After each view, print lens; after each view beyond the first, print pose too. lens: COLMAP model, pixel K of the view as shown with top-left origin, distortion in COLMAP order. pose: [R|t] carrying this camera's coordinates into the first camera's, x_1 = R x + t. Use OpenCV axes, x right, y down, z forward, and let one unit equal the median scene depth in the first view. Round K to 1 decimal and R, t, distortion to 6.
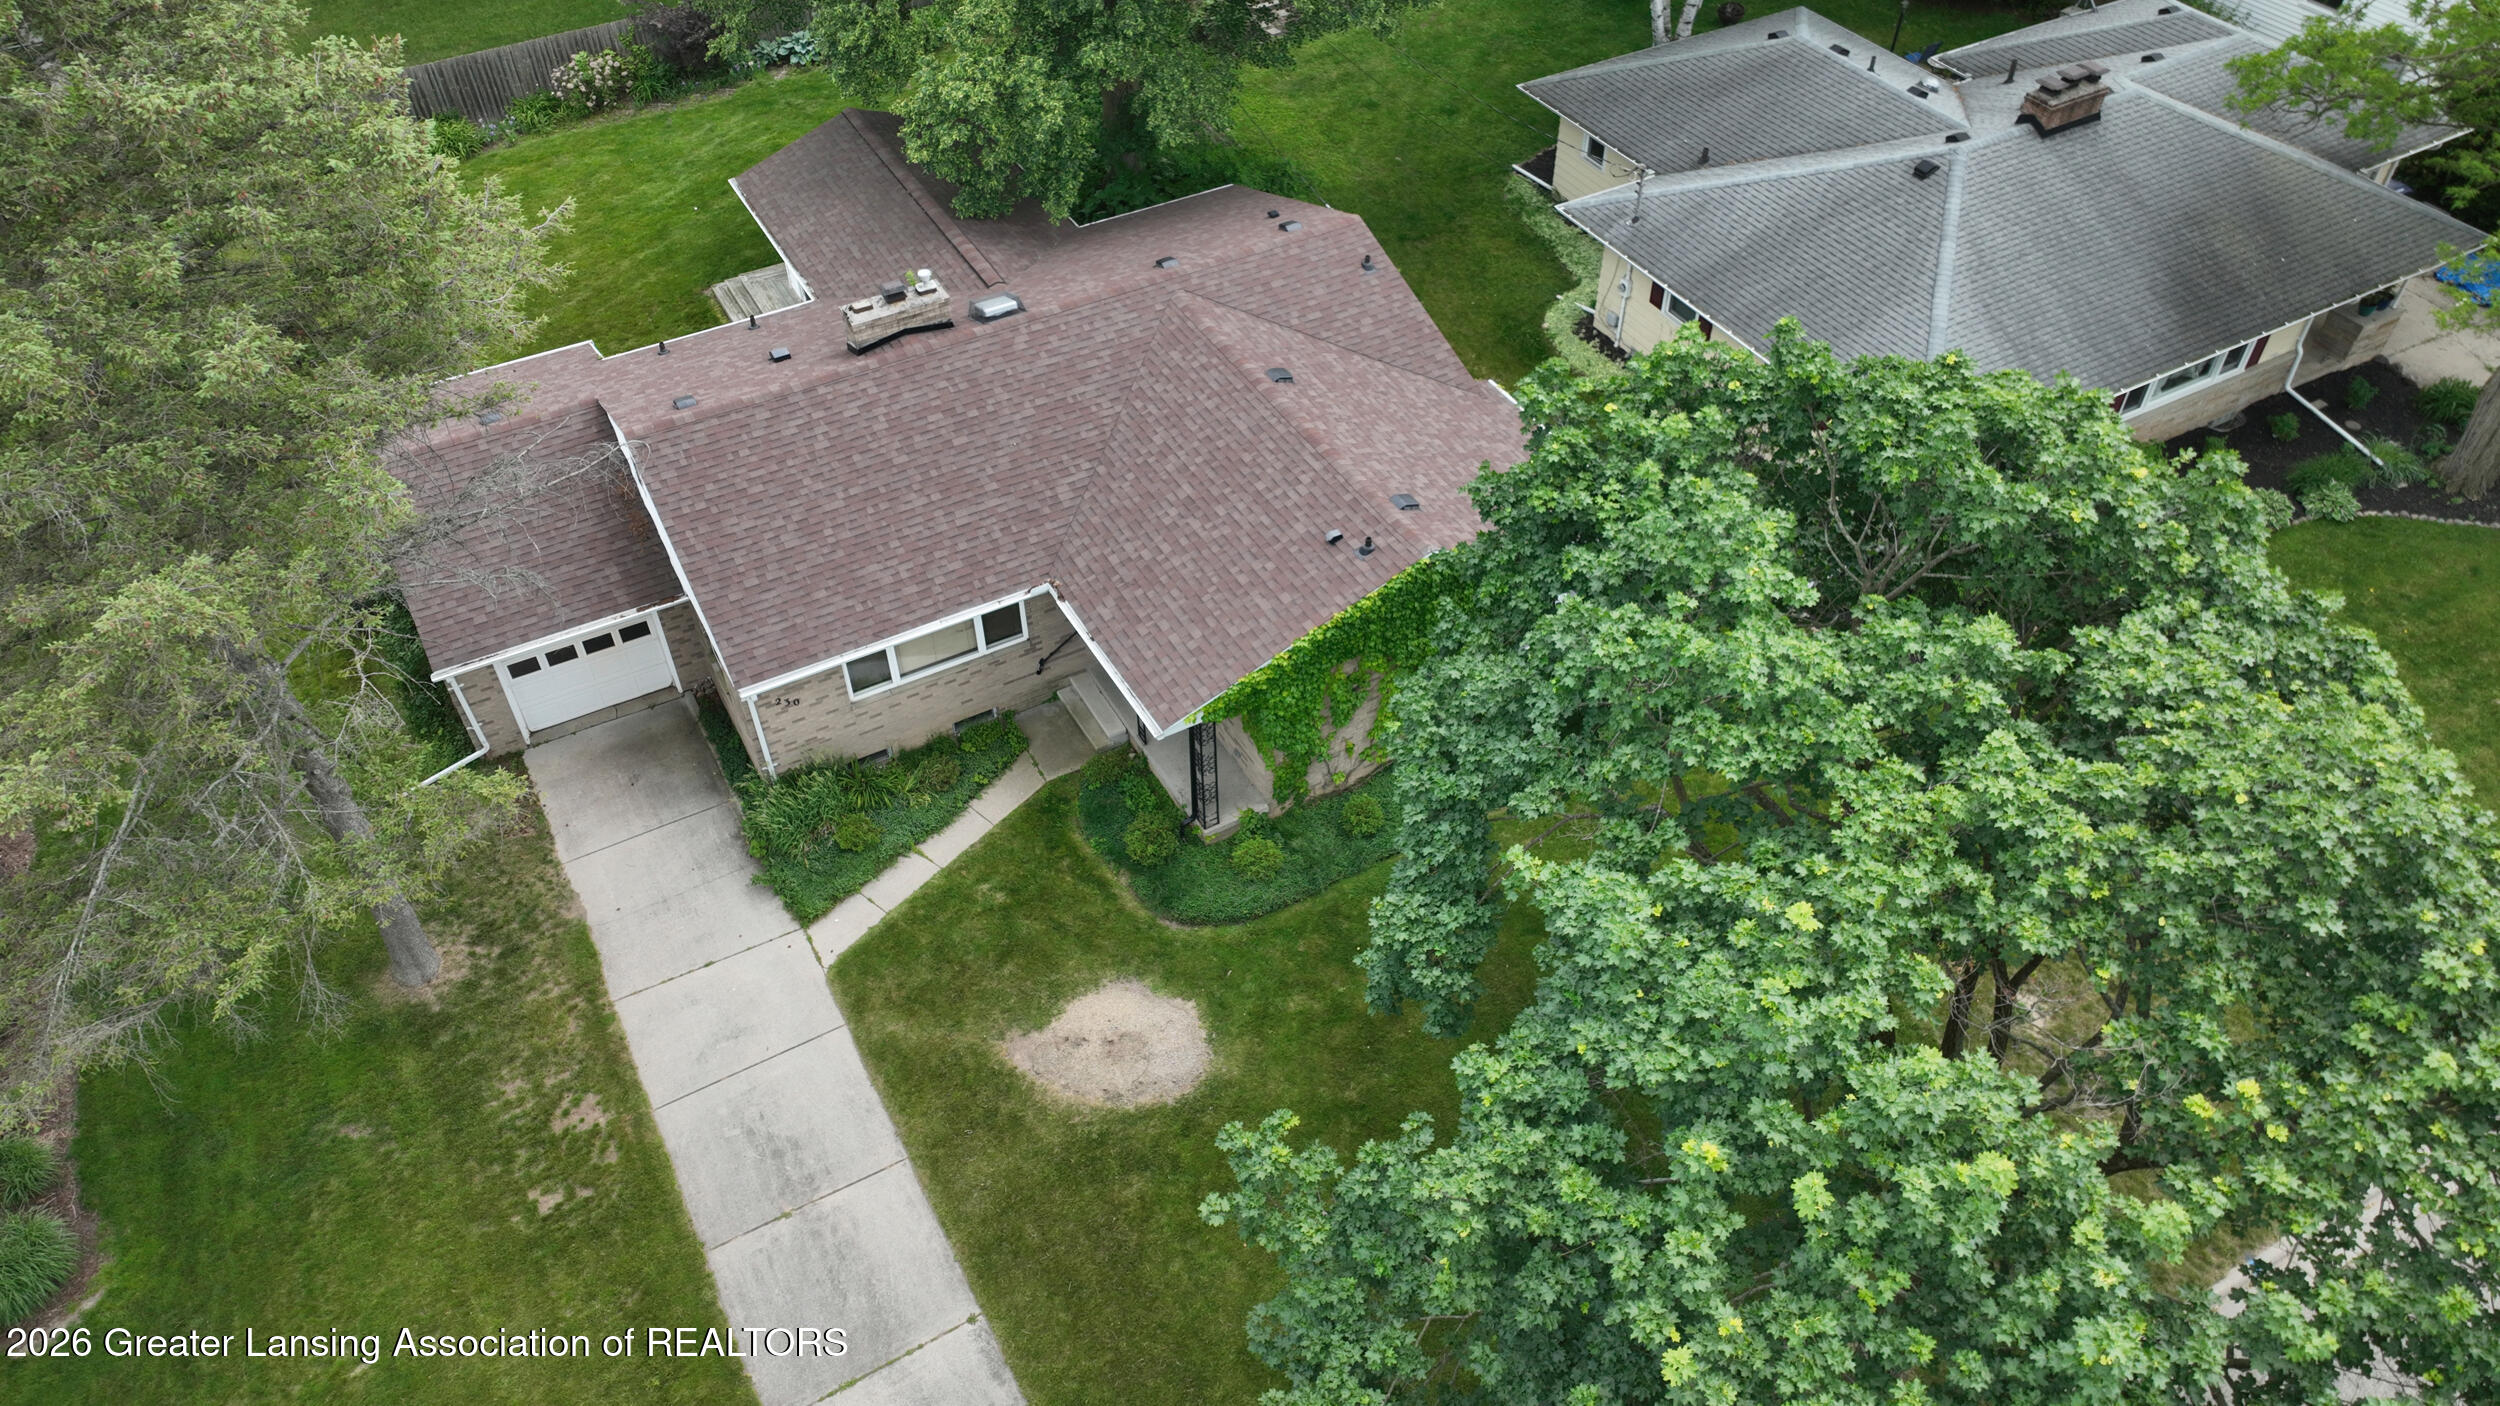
lens RADIAL K [[1758.2, 0, 1253.1], [0, 1758.2, 706.1], [0, 0, 1]] dist [0.007376, 0.006620]
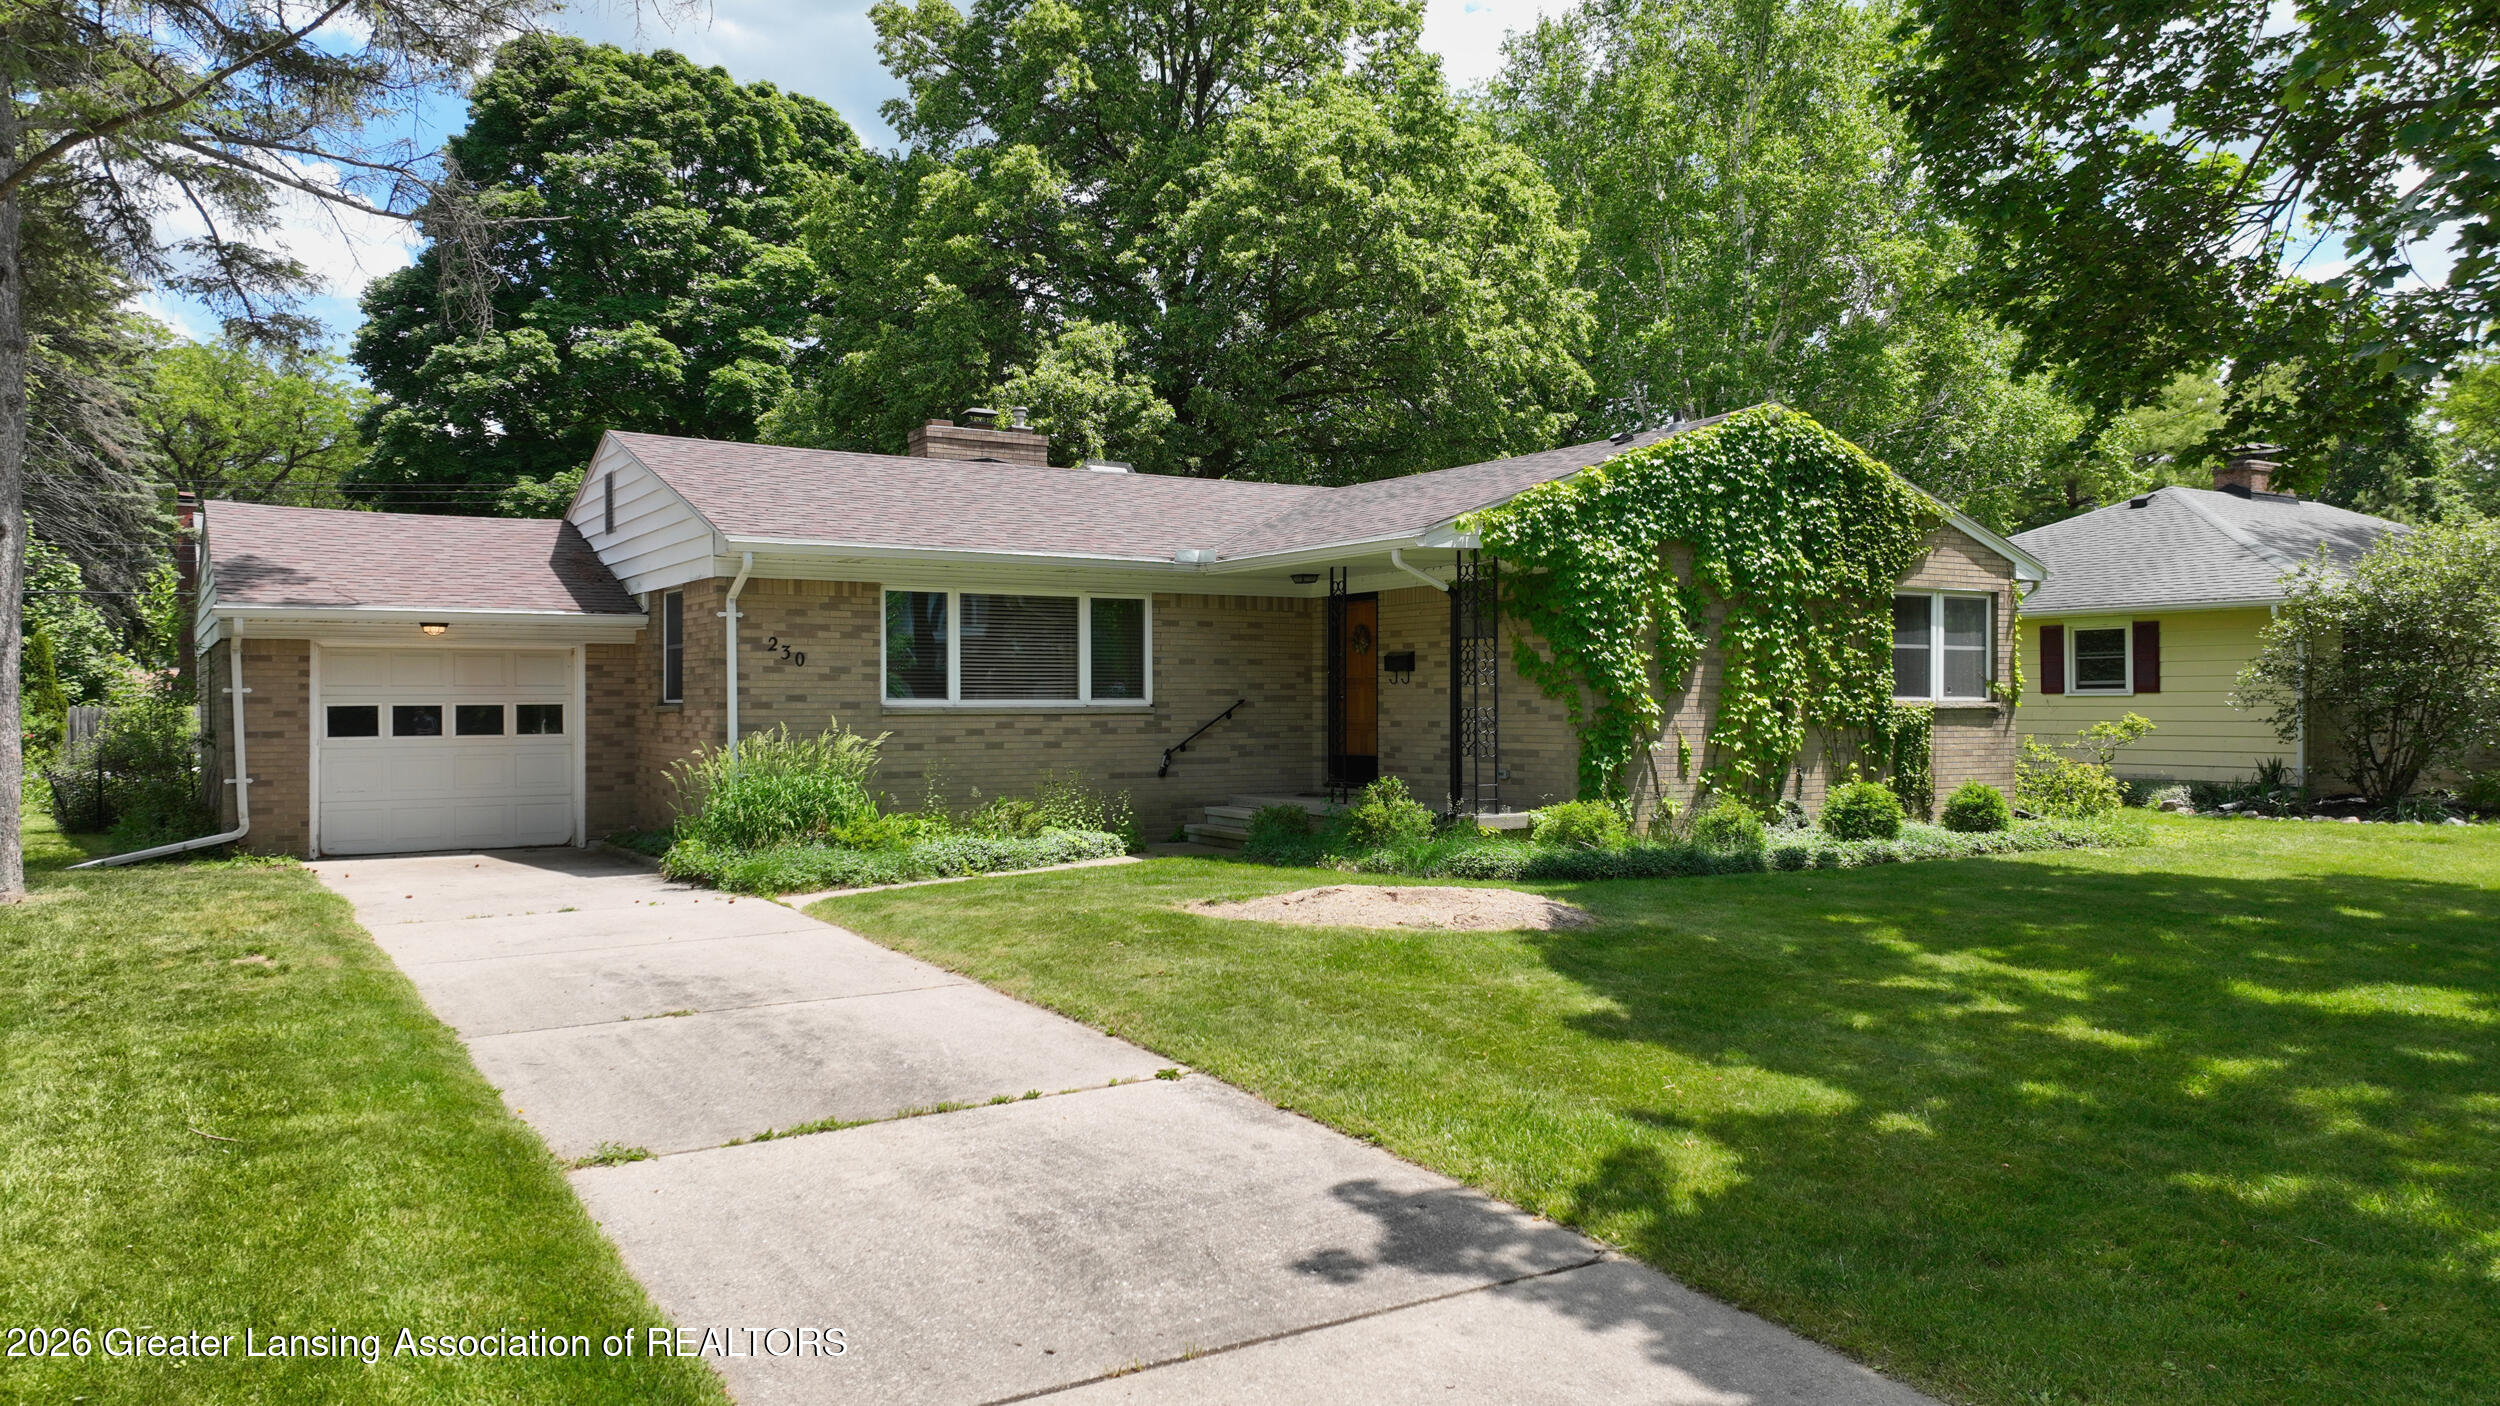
lens RADIAL K [[1762.3, 0, 1243.8], [0, 1762.3, 702.1], [0, 0, 1]] dist [0.014105, -0.015949]
pose [[0.998702, 0.005351, 0.050646, -0.125313], [0.031959, 0.708423, -0.705064, 0.420707], [-0.039651, 0.705768, 0.707333, 0.525037]]
